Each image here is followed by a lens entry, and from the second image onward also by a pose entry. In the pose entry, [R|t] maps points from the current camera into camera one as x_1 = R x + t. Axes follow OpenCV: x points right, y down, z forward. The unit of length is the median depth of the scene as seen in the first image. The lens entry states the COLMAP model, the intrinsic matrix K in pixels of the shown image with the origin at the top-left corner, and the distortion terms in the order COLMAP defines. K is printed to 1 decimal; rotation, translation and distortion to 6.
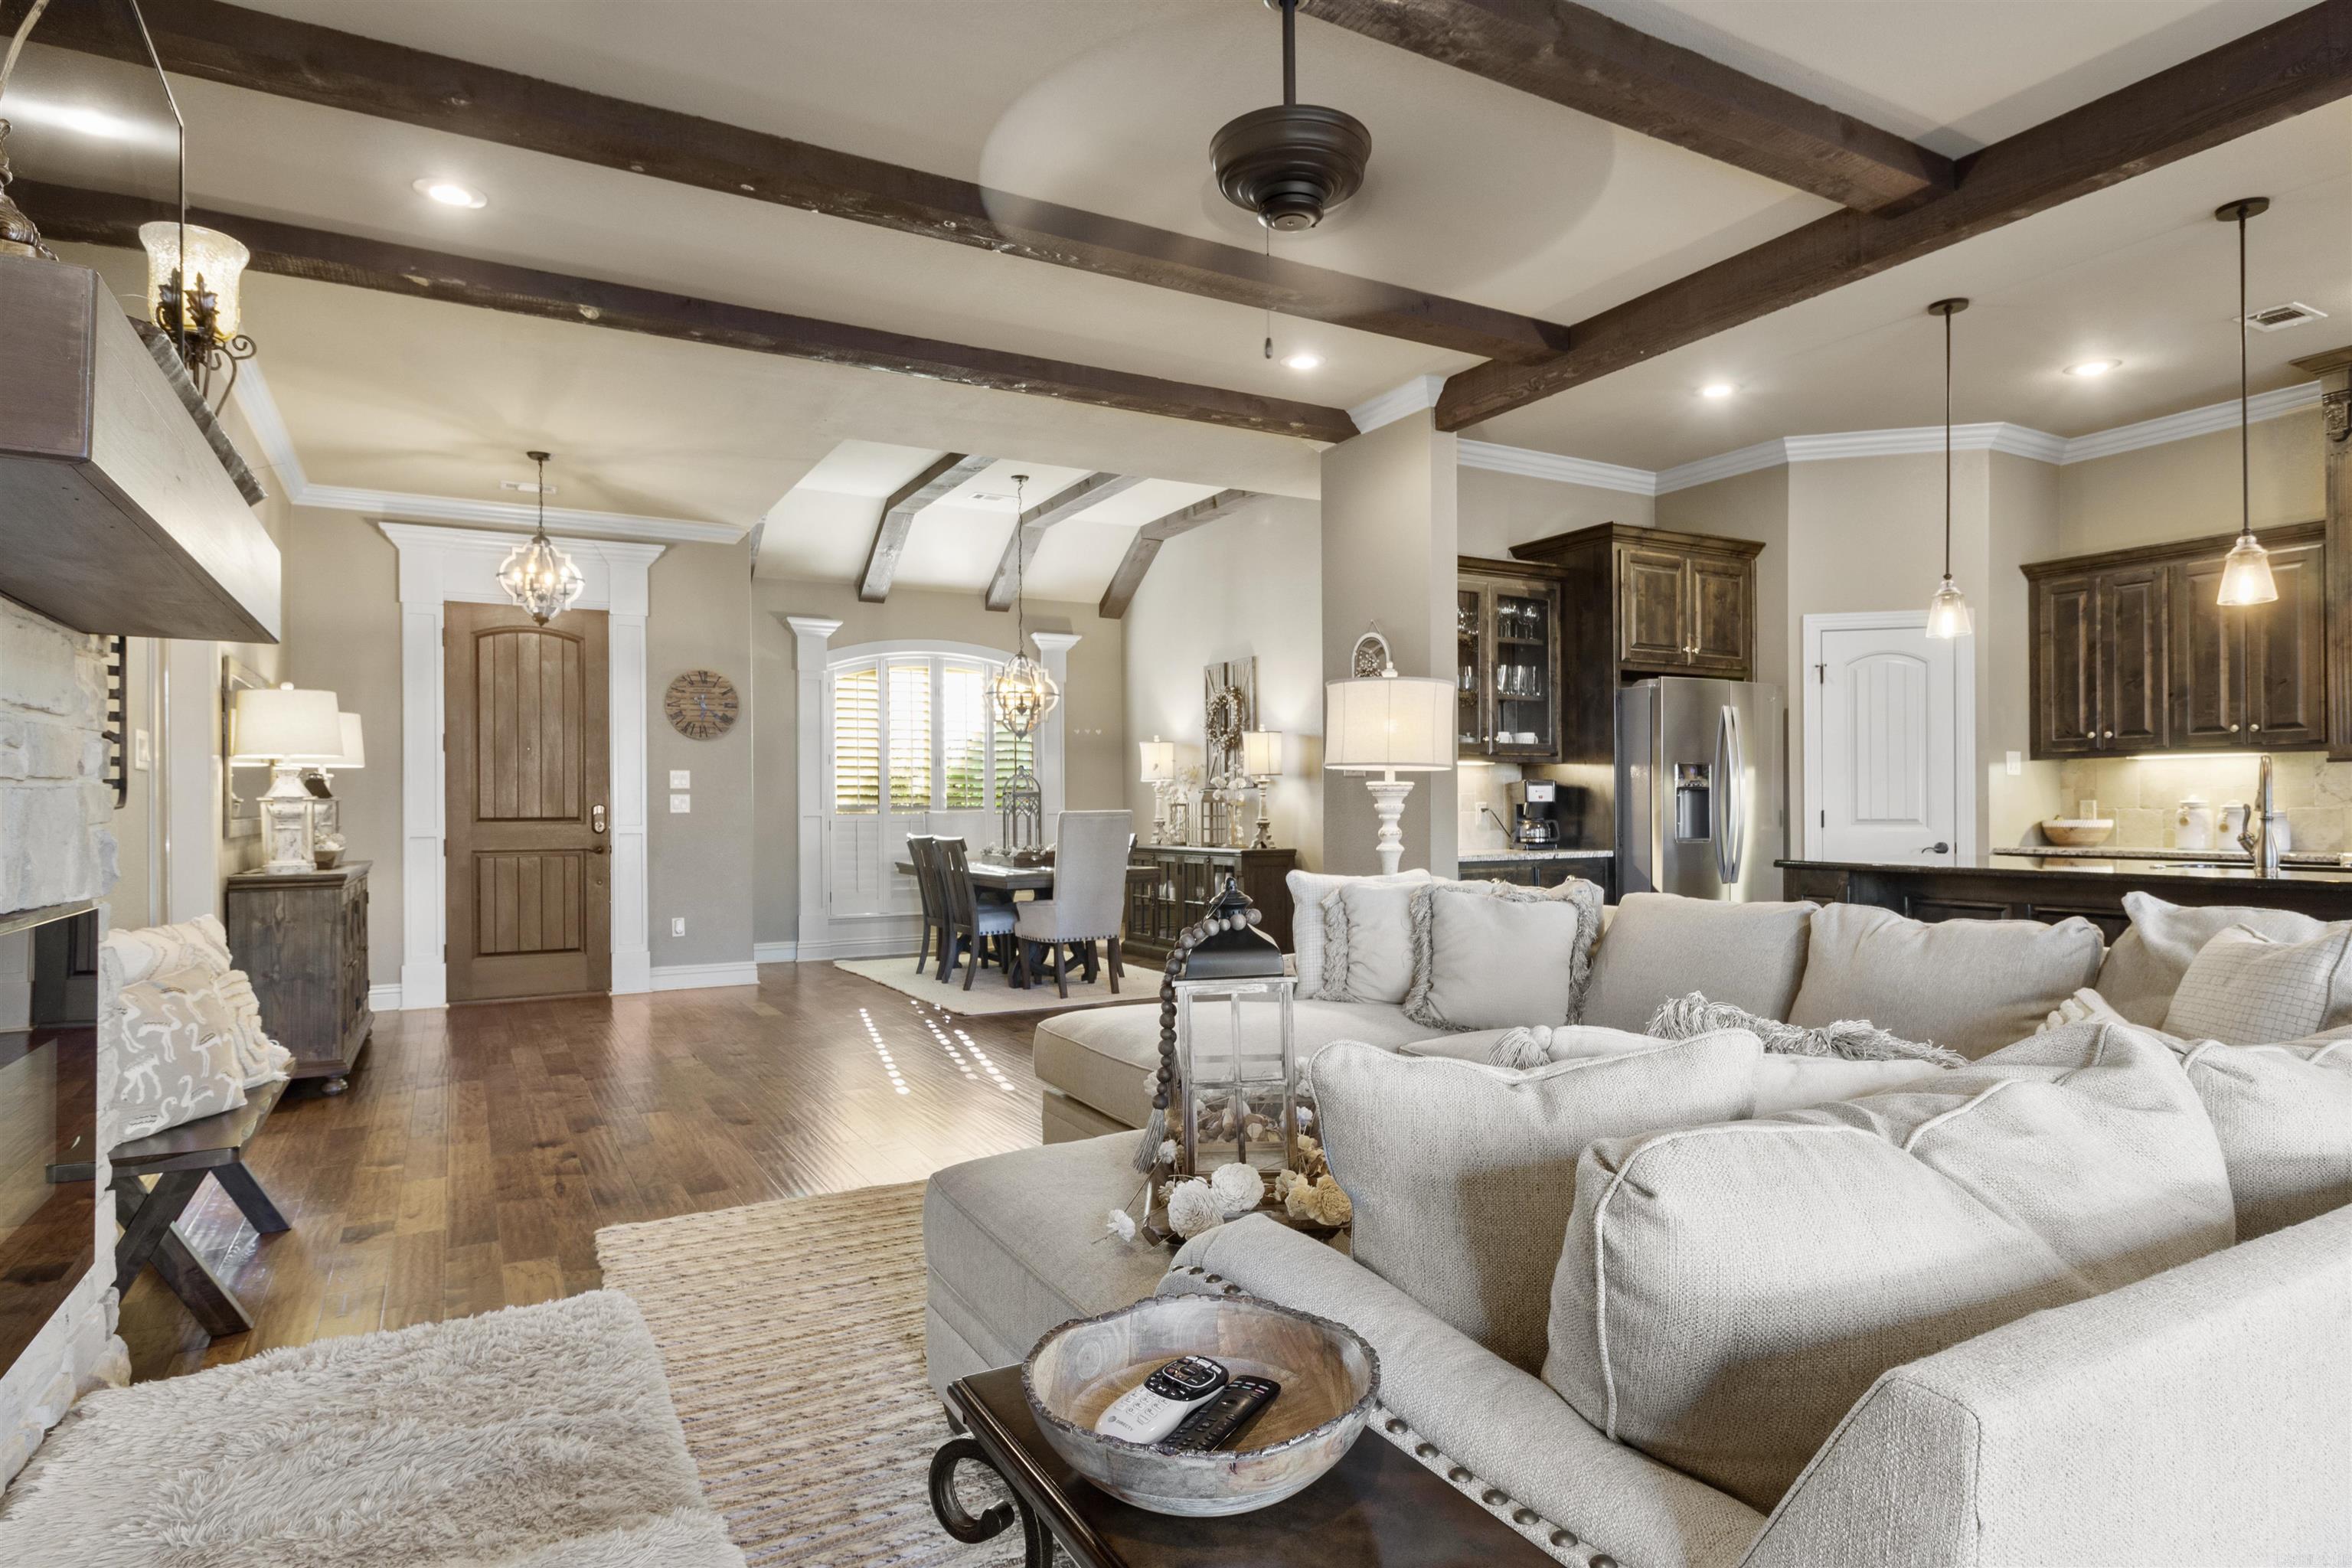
lens RADIAL K [[1287.0, 0, 1173.1], [0, 1287.0, 792.6], [0, 0, 1]] dist [-0.008322, -0.000614]
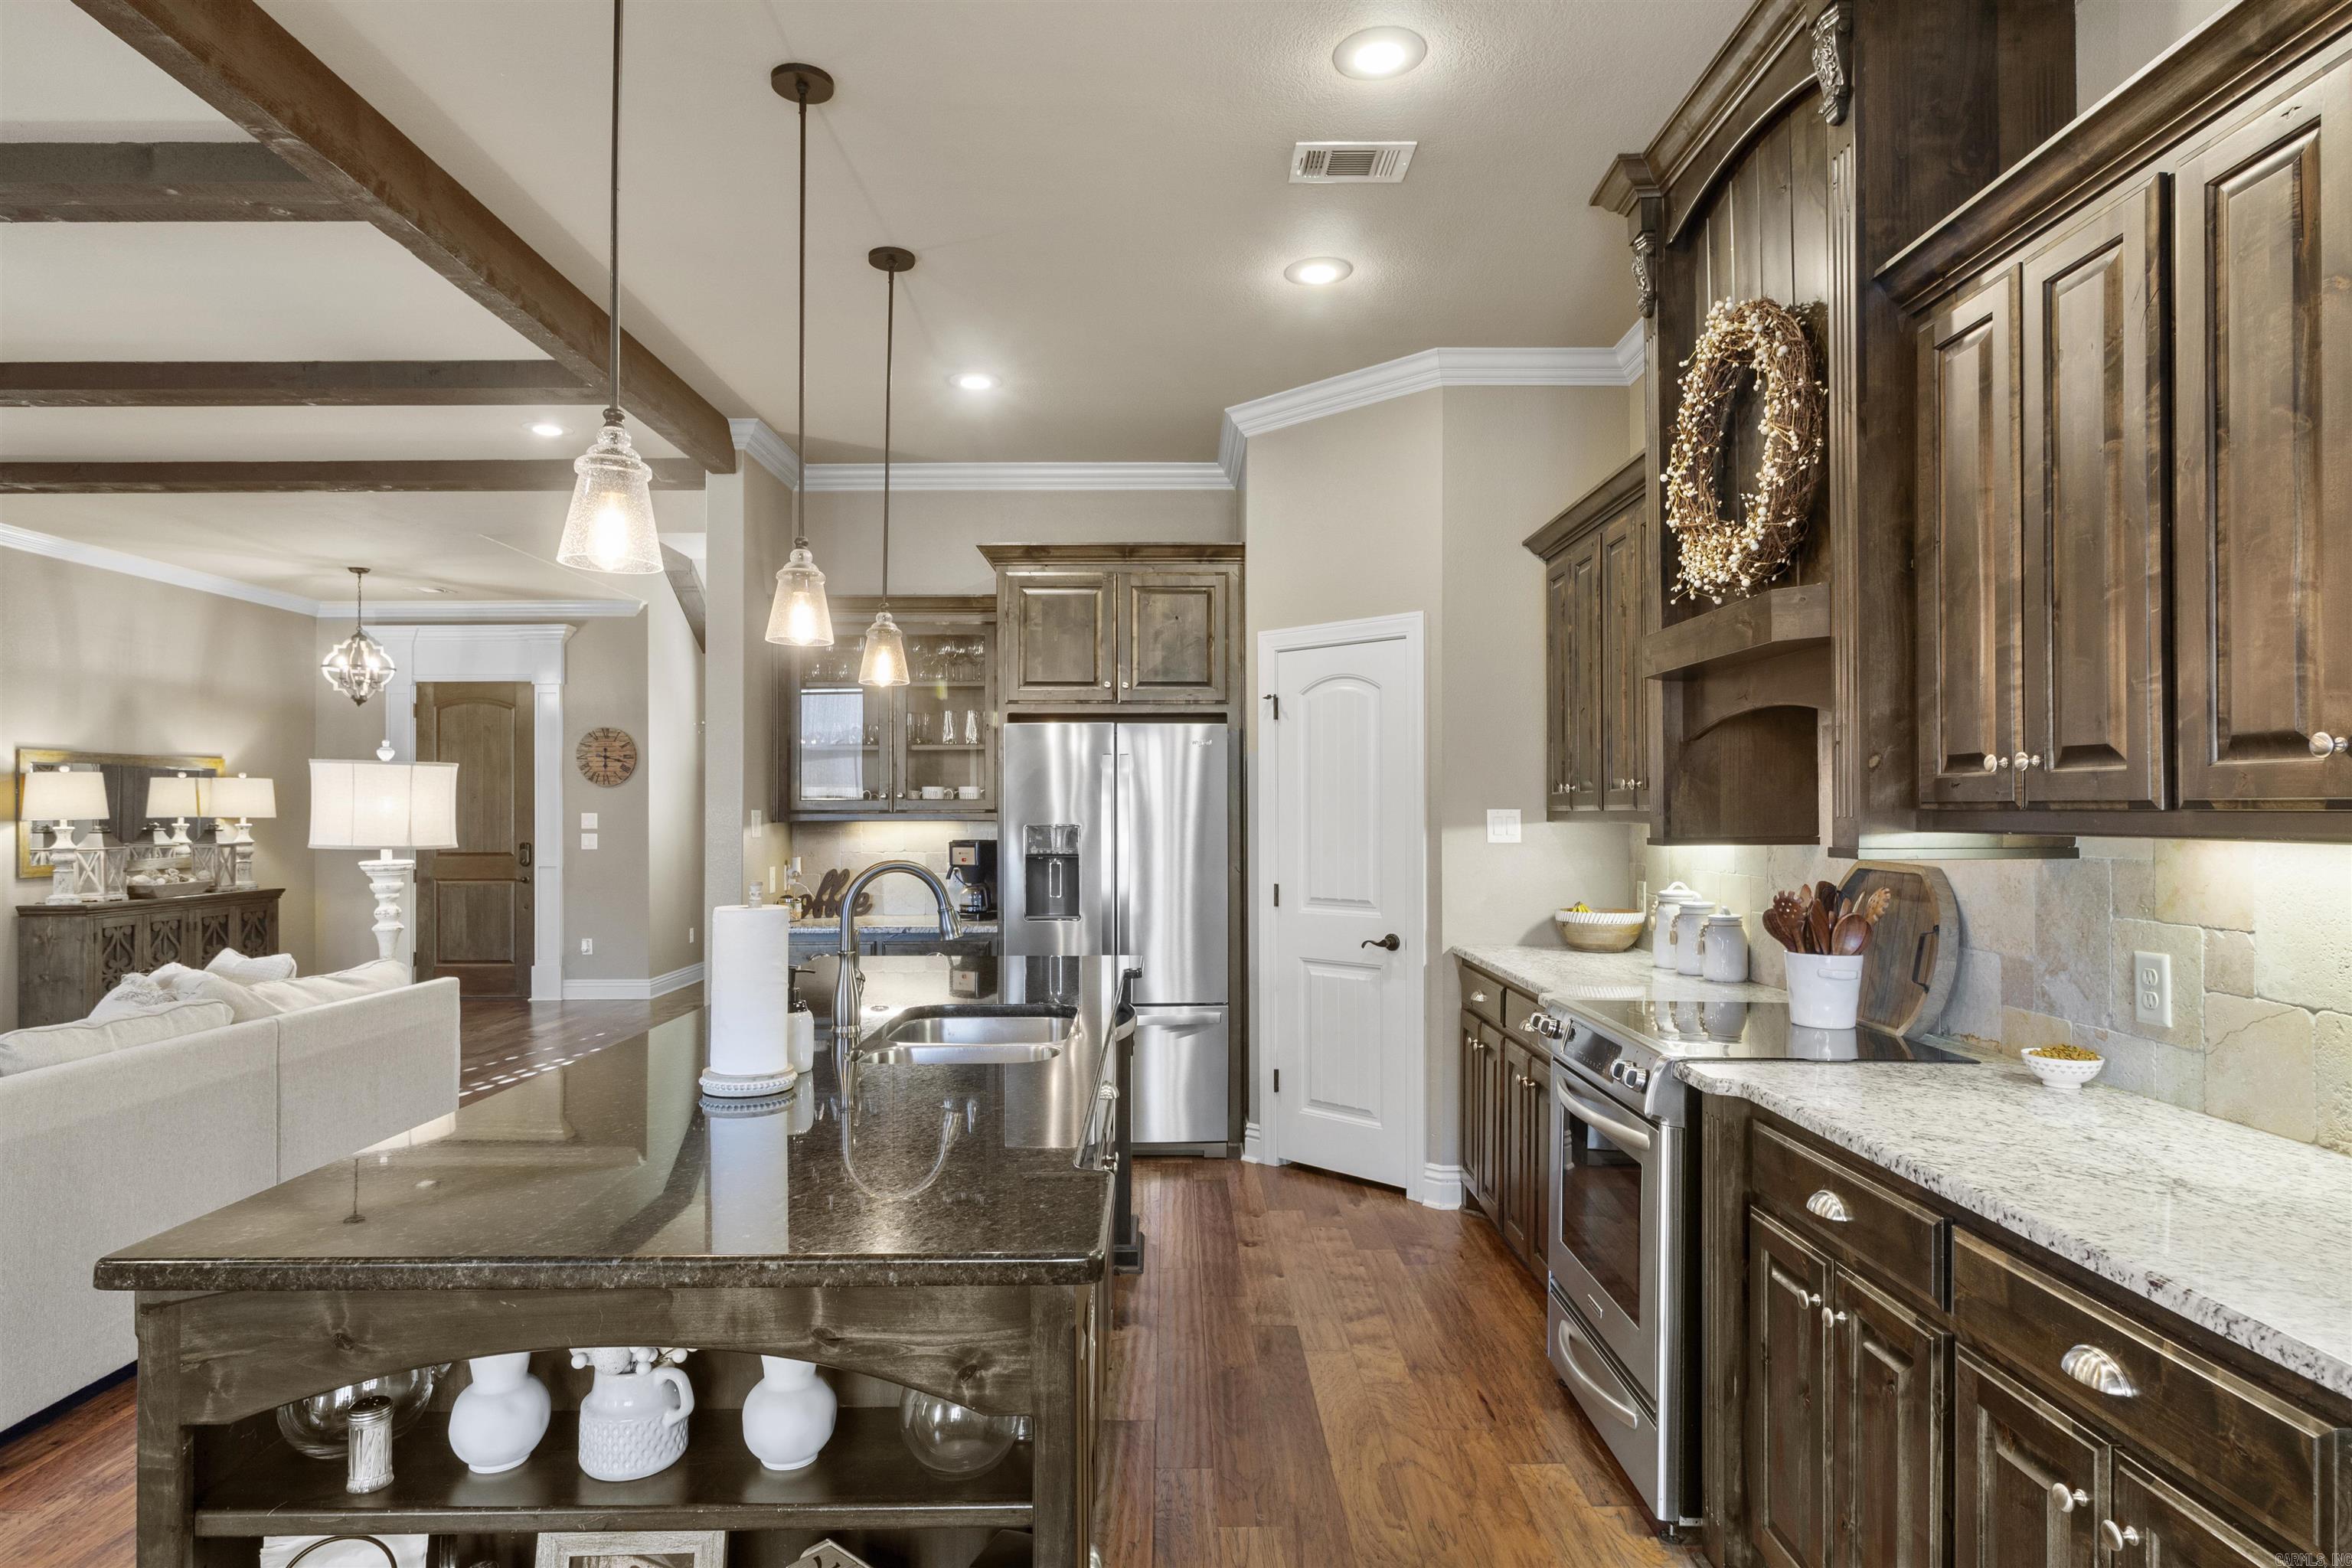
lens RADIAL K [[1287.0, 0, 1174.6], [0, 1287.0, 783.6], [0, 0, 1]] dist [-0.008322, -0.000614]
pose [[0.878272, -0.008659, -0.478083, 0.824436], [0.003655, 0.999928, -0.011396, -0.037379], [0.478148, 0.008261, 0.878241, 0.287097]]
